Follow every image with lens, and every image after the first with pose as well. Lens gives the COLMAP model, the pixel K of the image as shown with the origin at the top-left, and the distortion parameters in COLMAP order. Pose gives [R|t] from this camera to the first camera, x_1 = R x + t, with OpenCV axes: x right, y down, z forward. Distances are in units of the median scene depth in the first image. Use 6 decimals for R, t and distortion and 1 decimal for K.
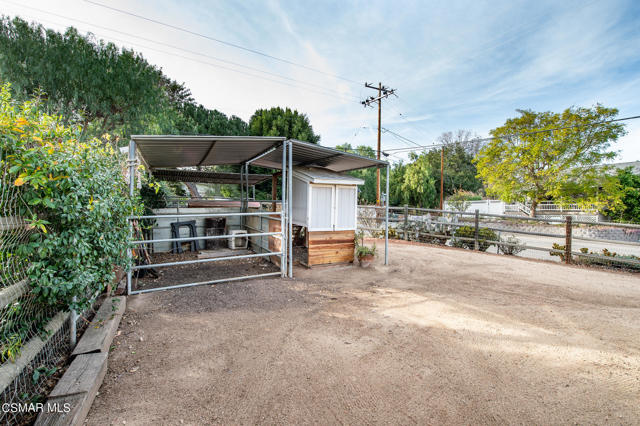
lens RADIAL K [[261.2, 0, 316.7], [0, 261.2, 212.2], [0, 0, 1]] dist [0.001609, -0.000002]
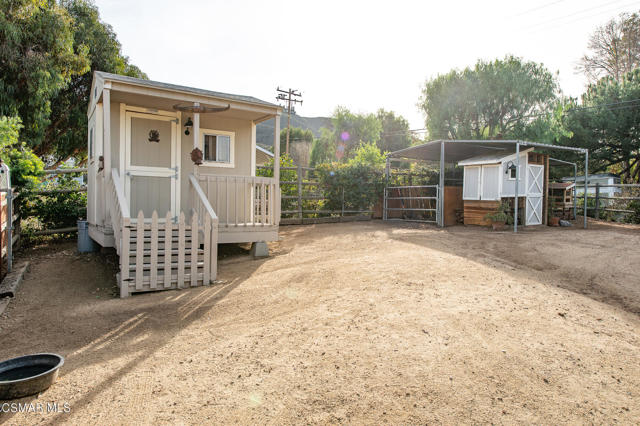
lens RADIAL K [[425.6, 0, 320.0], [0, 425.6, 213.0], [0, 0, 1]] dist [0.000594, -0.001473]
pose [[0.082612, 0.021860, -0.996342, 2.068370], [-0.046110, 0.998773, 0.018090, 0.129517], [0.995515, 0.044446, 0.083518, 0.015873]]
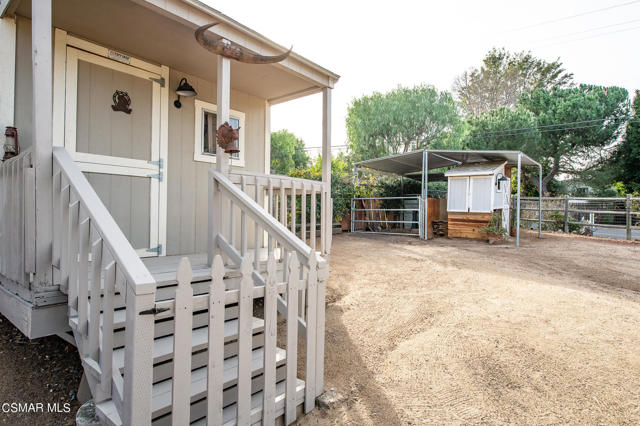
lens RADIAL K [[352.4, 0, 316.0], [0, 352.4, 212.8], [0, 0, 1]] dist [-0.004556, -0.001670]
pose [[0.372008, 0.001536, -0.928228, 1.343614], [-0.039930, 0.999099, -0.014350, 0.124593], [0.927370, 0.042402, 0.371734, -0.326874]]
